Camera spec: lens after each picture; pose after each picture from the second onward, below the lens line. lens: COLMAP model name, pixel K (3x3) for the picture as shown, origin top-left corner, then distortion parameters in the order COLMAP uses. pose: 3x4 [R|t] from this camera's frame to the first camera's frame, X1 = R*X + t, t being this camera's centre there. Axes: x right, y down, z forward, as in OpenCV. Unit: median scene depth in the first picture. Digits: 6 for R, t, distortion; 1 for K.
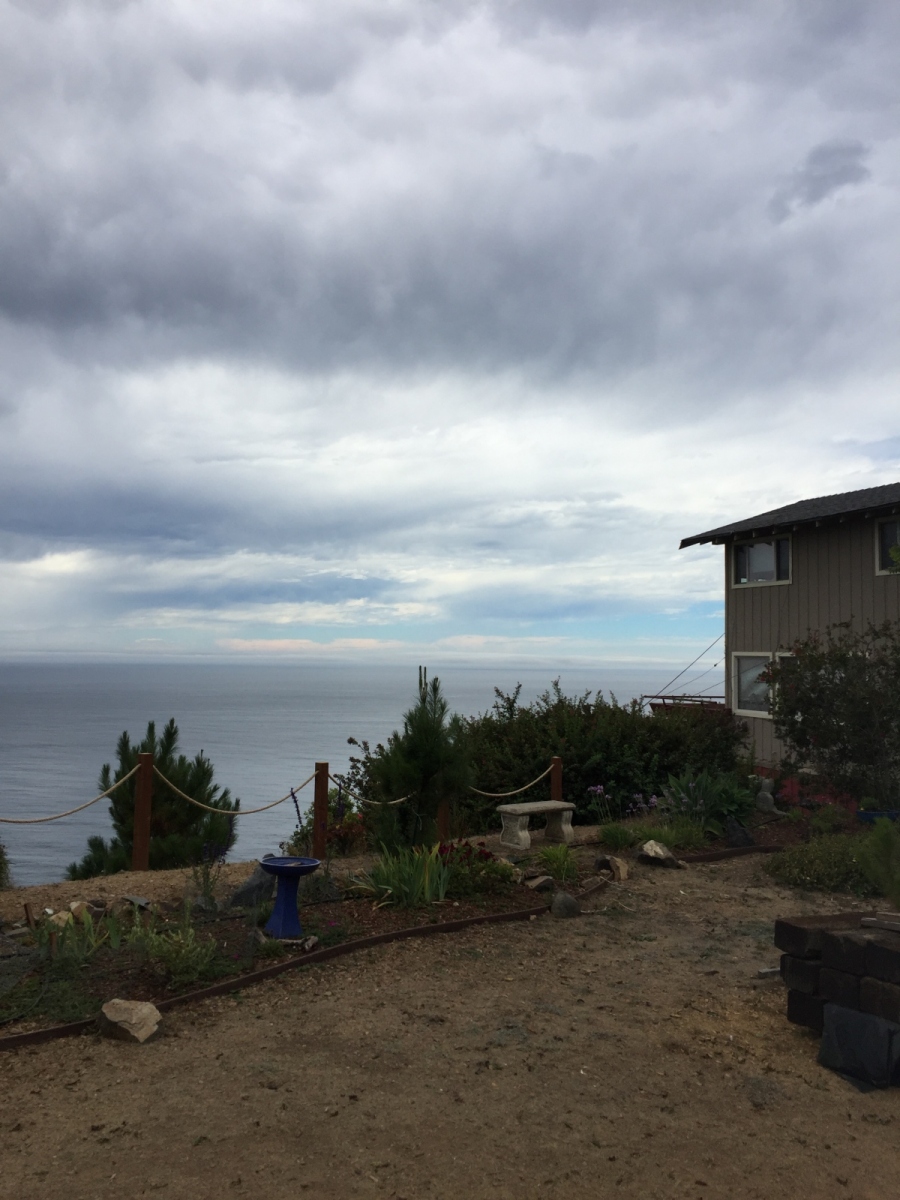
lens RADIAL K [[1011.5, 0, 450.0], [0, 1011.5, 600.0], [0, 0, 1]] dist [0.001142, -0.016170]
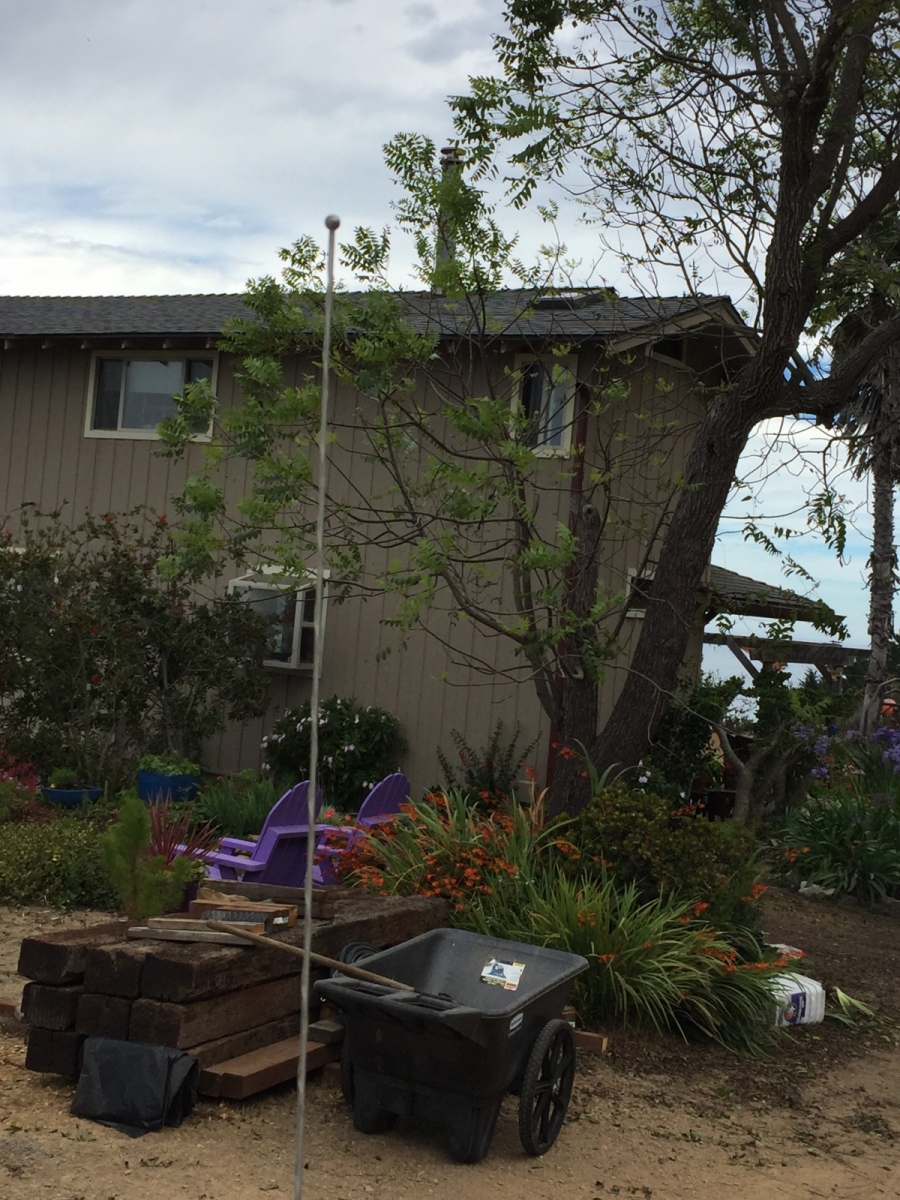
lens RADIAL K [[1745.5, 0, 450.0], [0, 1745.5, 600.0], [0, 0, 1]] dist [0.023901, -0.038480]
pose [[0.793055, 0.054133, 0.606740, -0.234081], [-0.113784, 0.991677, 0.060248, -0.043617], [-0.598429, -0.116817, 0.792614, -0.183344]]
